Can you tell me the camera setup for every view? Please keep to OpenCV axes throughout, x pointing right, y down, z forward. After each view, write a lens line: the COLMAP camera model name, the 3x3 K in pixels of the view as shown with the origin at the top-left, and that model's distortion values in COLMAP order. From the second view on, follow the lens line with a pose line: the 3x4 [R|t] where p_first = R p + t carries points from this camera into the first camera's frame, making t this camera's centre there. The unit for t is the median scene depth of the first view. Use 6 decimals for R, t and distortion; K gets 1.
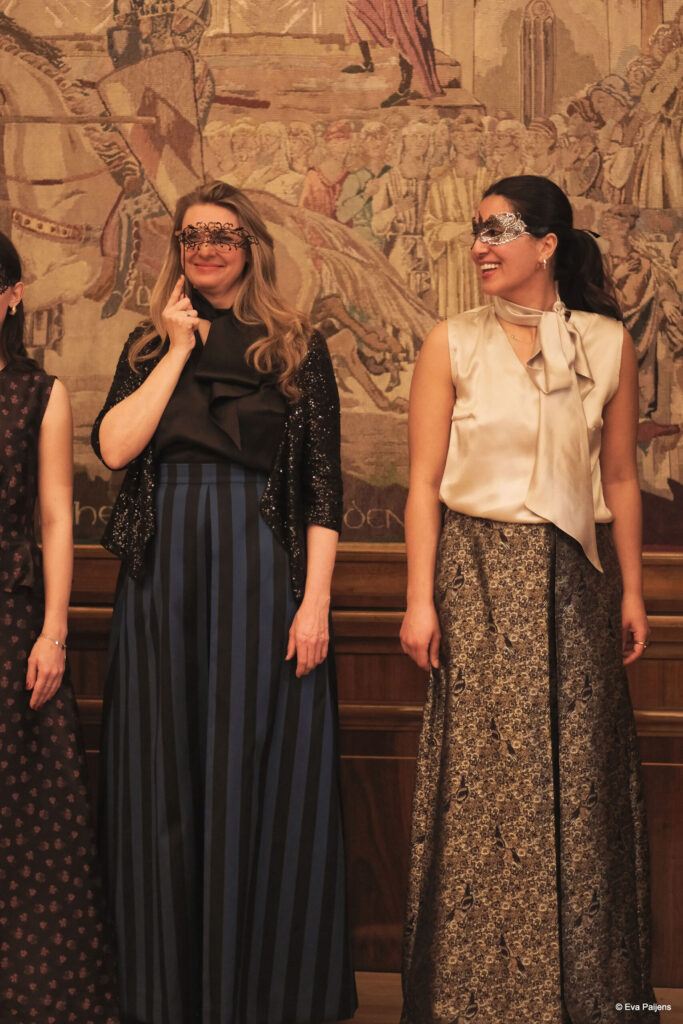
lens RADIAL K [[2575.3, 0, 347.8], [0, 2575.3, 492.1], [0, 0, 1]] dist [0.019997, 0.000000]
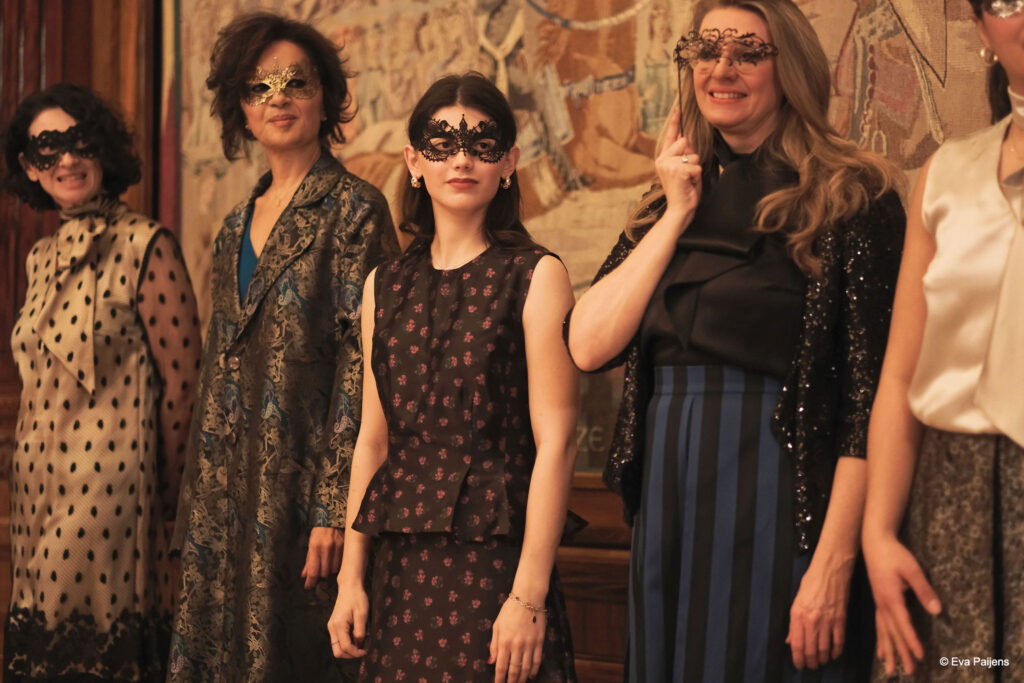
lens RADIAL K [[2575.3, 0, 549.7], [0, 2575.3, 344.2], [0, 0, 1]] dist [0.019997, 0.000000]
pose [[0.745033, -0.034781, -0.666120, 0.347297], [0.018168, 0.999327, -0.031859, 0.004203], [0.666780, 0.011634, 0.745164, 0.379895]]
